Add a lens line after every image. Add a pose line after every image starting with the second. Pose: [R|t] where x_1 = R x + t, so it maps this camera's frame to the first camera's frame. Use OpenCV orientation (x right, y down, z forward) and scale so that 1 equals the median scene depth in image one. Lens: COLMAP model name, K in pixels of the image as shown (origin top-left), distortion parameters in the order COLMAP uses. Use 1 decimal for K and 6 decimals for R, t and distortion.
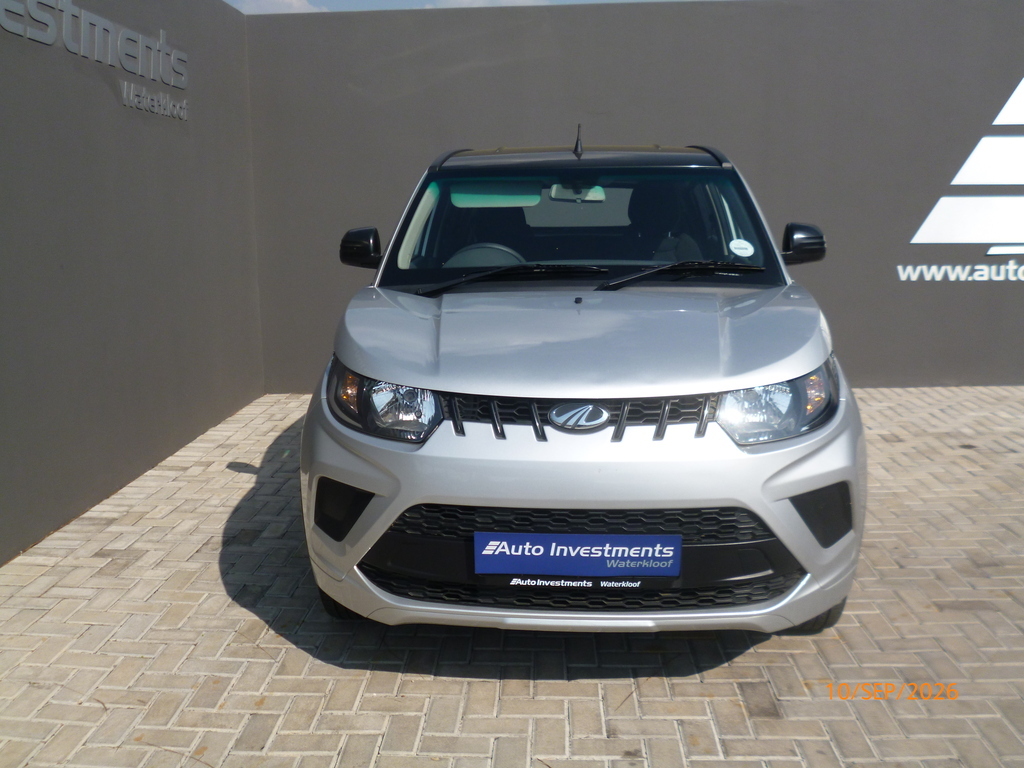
lens RADIAL K [[959.5, 0, 509.1], [0, 959.5, 384.2], [0, 0, 1]] dist [-0.041010, -0.005085]
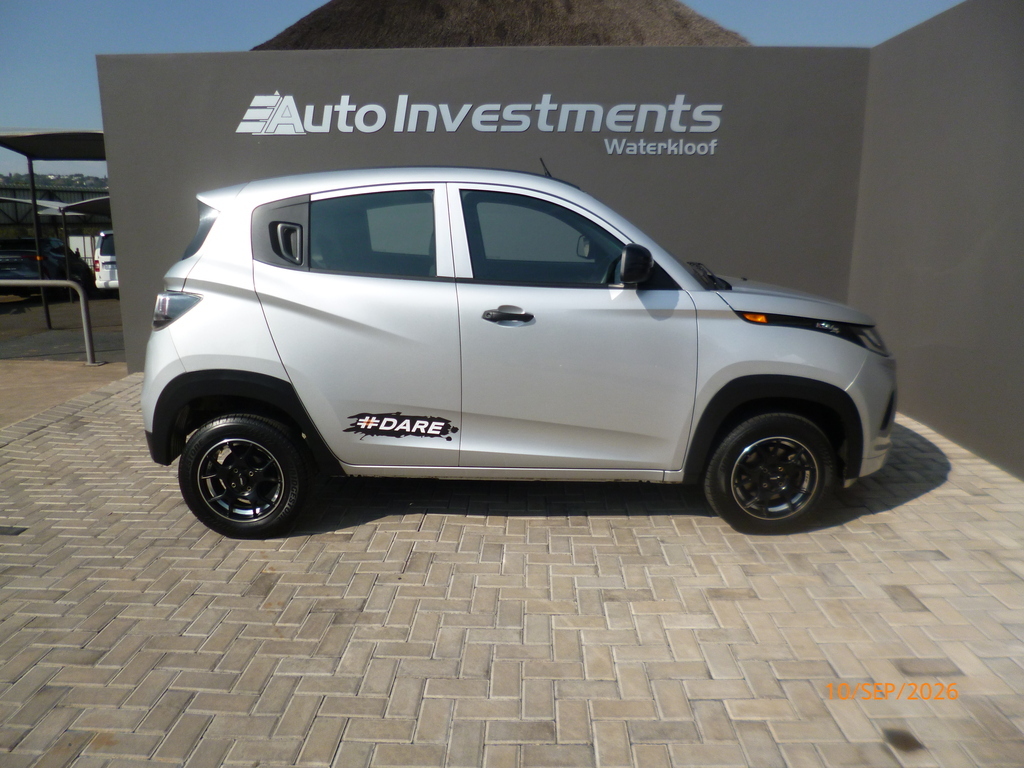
lens RADIAL K [[723.9, 0, 509.5], [0, 723.9, 383.4], [0, 0, 1]] dist [-0.053910, 0.003336]
pose [[0.012990, 0.237558, -0.971286, 1.502628], [-0.180224, 0.956016, 0.231413, -0.299269], [0.983540, 0.172043, 0.055233, 1.426518]]
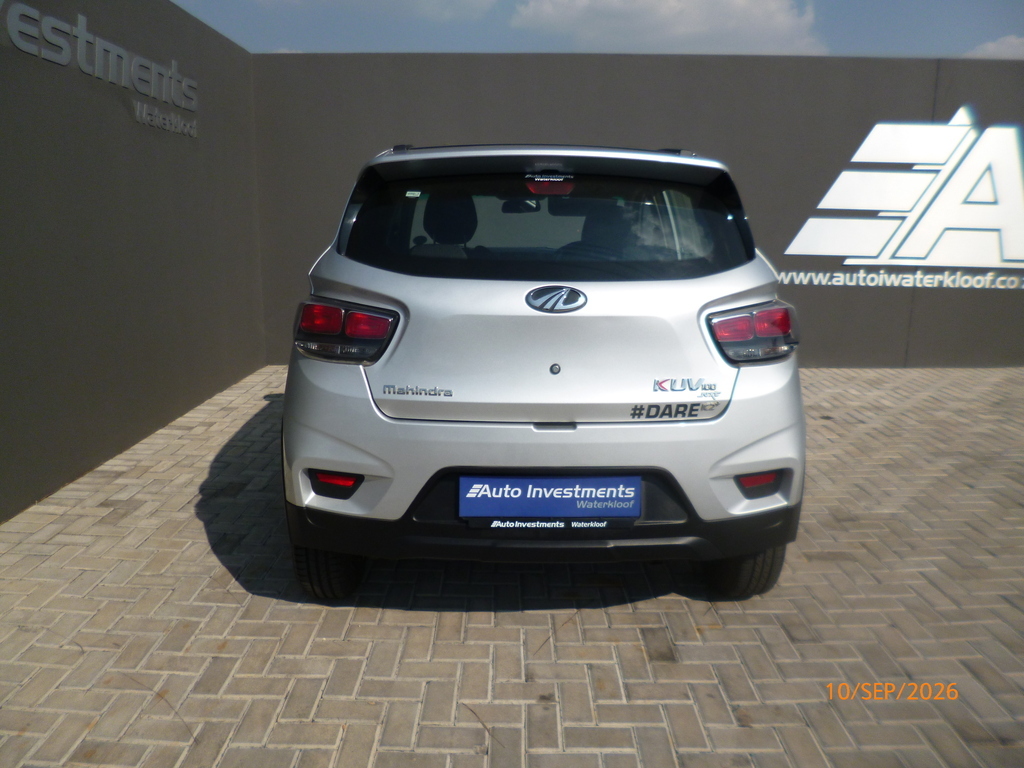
lens RADIAL K [[723.9, 0, 509.5], [0, 723.9, 383.4], [0, 0, 1]] dist [-0.053910, 0.003336]
pose [[0.998731, 0.014484, 0.048240, 0.034146], [-0.016293, 0.999170, 0.037326, -0.015378], [-0.047660, -0.038065, 0.998138, 0.145421]]
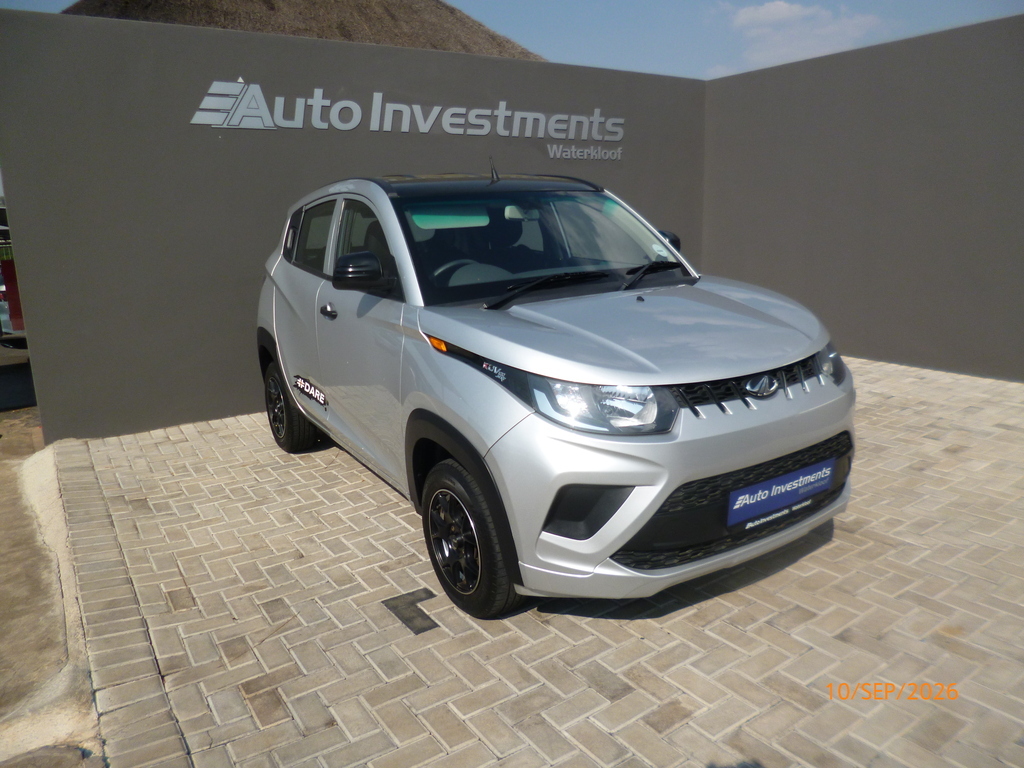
lens RADIAL K [[723.9, 0, 509.5], [0, 723.9, 383.4], [0, 0, 1]] dist [-0.053910, 0.003336]
pose [[0.597021, 0.172455, -0.783470, 1.196935], [-0.118717, 0.984860, 0.126319, -0.060761], [0.793393, 0.017597, 0.608456, 0.185116]]
